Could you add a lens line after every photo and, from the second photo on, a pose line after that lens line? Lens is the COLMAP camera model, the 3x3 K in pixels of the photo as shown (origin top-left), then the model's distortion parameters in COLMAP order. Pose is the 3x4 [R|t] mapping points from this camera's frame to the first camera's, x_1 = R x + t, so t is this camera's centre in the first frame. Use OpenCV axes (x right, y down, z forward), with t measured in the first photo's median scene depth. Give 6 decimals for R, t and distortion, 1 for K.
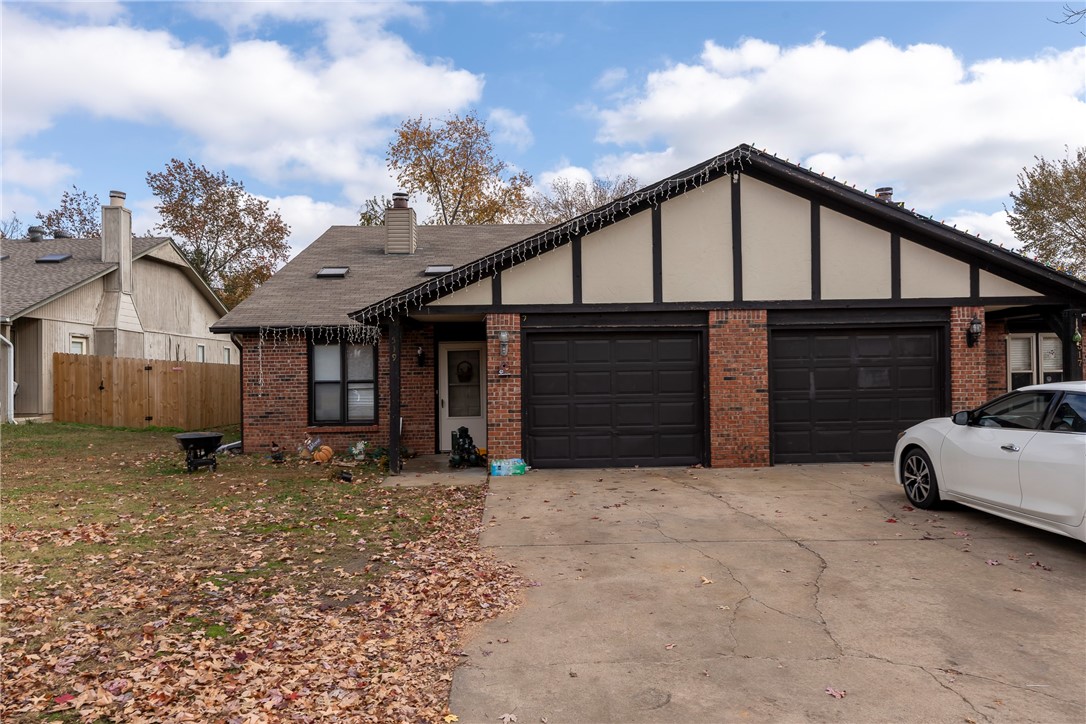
lens RADIAL K [[753.5, 0, 536.4], [0, 753.5, 367.9], [0, 0, 1]] dist [-0.000907, 0.001571]
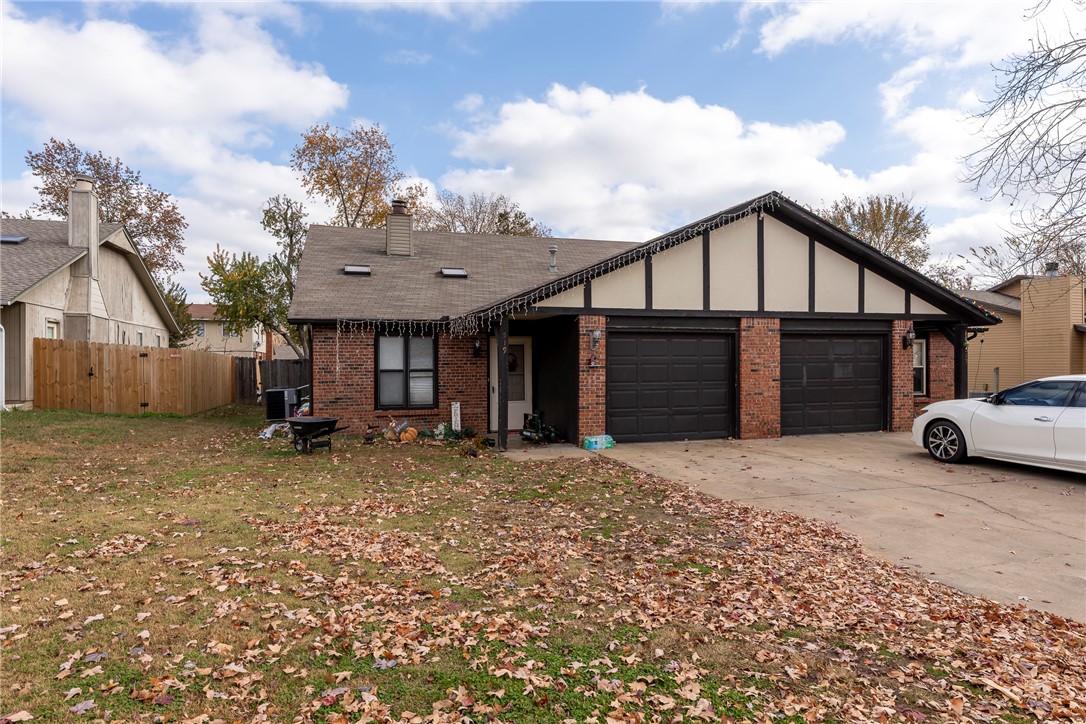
lens RADIAL K [[666.0, 0, 541.0], [0, 666.0, 364.8], [0, 0, 1]] dist [0.000497, -0.000193]
pose [[0.963049, 0.009428, 0.269161, -0.332432], [-0.012114, 0.999892, 0.008321, -0.000630], [-0.269054, -0.011275, 0.963059, -0.005180]]
